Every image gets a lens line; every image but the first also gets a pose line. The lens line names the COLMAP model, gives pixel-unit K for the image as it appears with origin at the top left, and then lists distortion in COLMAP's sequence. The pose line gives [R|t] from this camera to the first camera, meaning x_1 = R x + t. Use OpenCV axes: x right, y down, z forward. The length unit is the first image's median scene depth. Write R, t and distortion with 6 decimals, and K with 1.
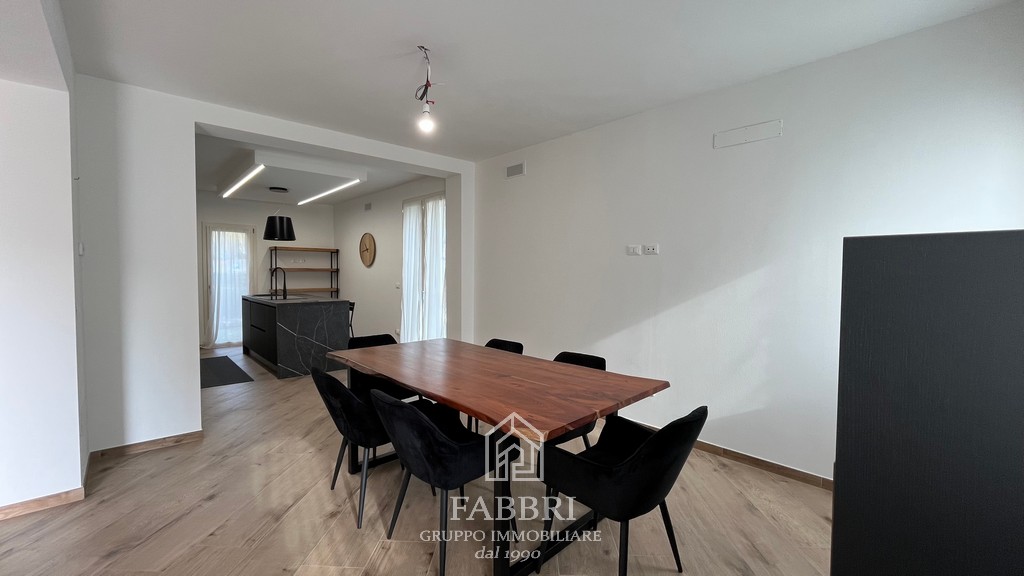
lens RADIAL K [[412.2, 0, 508.9], [0, 412.2, 283.6], [0, 0, 1]] dist [-0.009552, 0.000168]
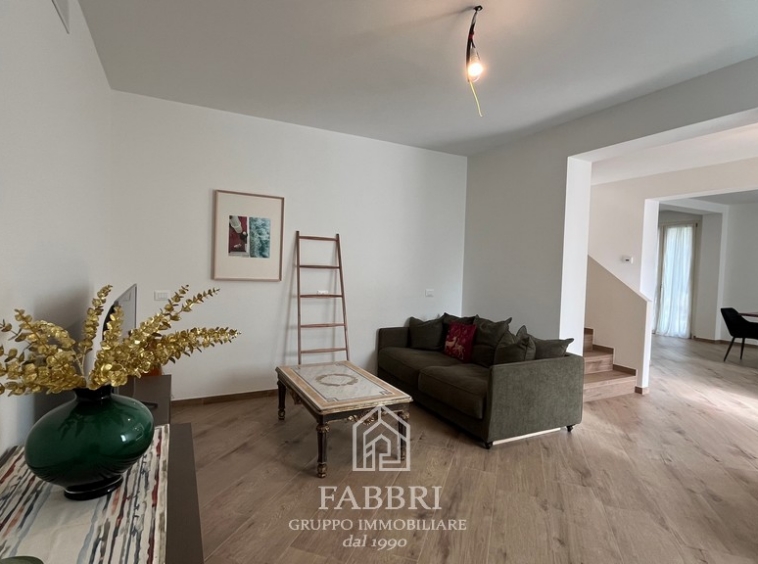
lens RADIAL K [[407.1, 0, 376.7], [0, 407.1, 281.1], [0, 0, 1]] dist [-0.002136, 0.000031]
pose [[0.959581, 0.037880, -0.278870, -0.941151], [-0.036971, 0.999280, 0.008521, 0.030909], [0.278992, 0.002134, 0.960291, -0.870357]]
